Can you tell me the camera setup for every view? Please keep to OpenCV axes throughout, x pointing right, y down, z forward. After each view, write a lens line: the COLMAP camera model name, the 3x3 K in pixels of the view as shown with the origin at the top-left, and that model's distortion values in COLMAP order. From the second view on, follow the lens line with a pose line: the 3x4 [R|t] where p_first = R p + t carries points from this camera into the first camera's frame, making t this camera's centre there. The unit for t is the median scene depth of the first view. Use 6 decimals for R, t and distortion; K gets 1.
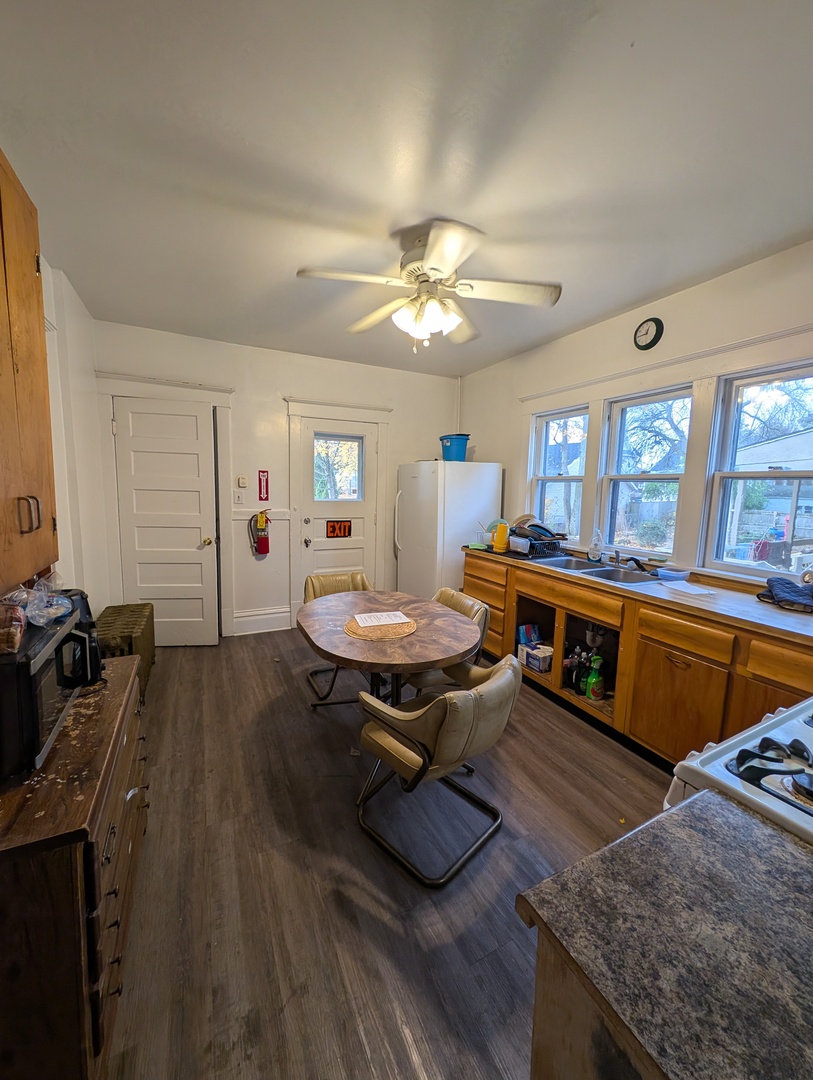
lens RADIAL K [[408.2, 0, 407.0], [0, 408.2, 534.1], [0, 0, 1]] dist [0.012701, -0.002246]
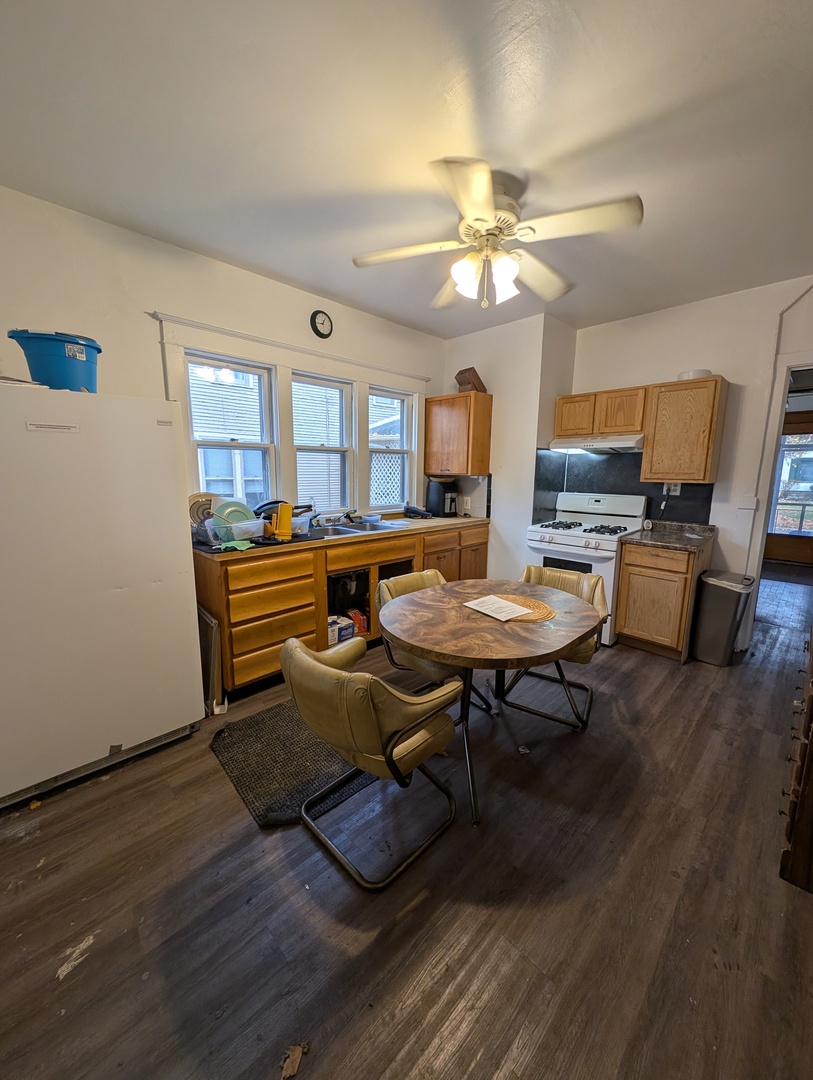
lens RADIAL K [[408.2, 0, 405.5], [0, 408.2, 535.7], [0, 0, 1]] dist [0.012701, -0.002246]
pose [[-0.298921, -0.183909, 0.936389, -0.735924], [0.092338, 0.971075, 0.220198, -0.147960], [-0.949800, 0.152287, -0.273293, 1.273832]]
